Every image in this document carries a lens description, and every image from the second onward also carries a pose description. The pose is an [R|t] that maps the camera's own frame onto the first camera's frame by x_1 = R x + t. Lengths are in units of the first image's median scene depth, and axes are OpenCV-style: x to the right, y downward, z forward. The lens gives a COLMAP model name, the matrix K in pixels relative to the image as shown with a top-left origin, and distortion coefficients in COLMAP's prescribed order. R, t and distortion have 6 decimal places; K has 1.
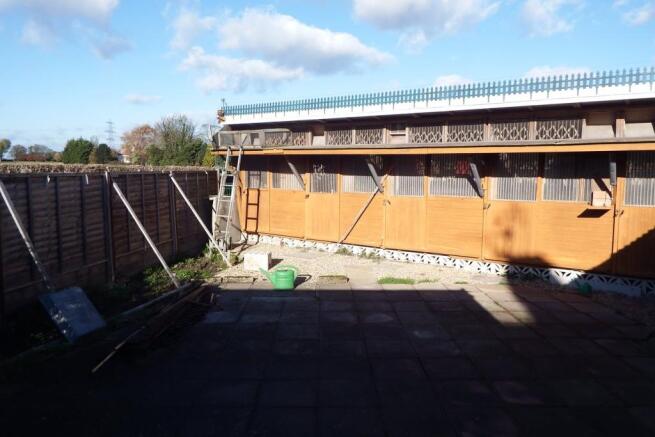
lens RADIAL K [[471.2, 0, 327.5], [0, 471.2, 218.5], [0, 0, 1]] dist [-0.002363, -0.002195]
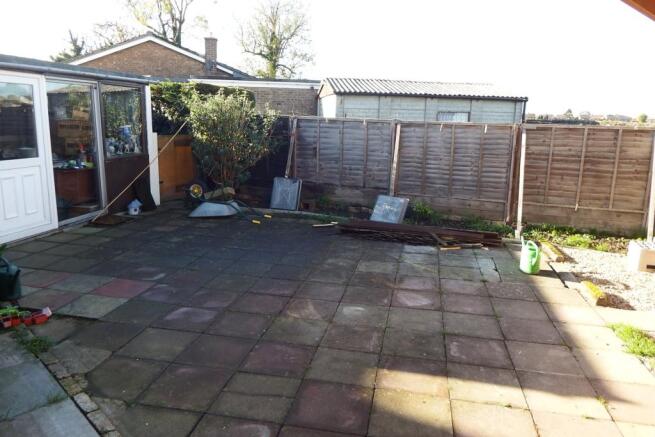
lens RADIAL K [[471.2, 0, 327.5], [0, 471.2, 218.5], [0, 0, 1]] dist [-0.002363, -0.002195]
pose [[-0.215604, 0.186677, -0.958471, 0.927860], [-0.132698, 0.966850, 0.218159, -0.082039], [0.967422, 0.174223, -0.183685, 1.025368]]
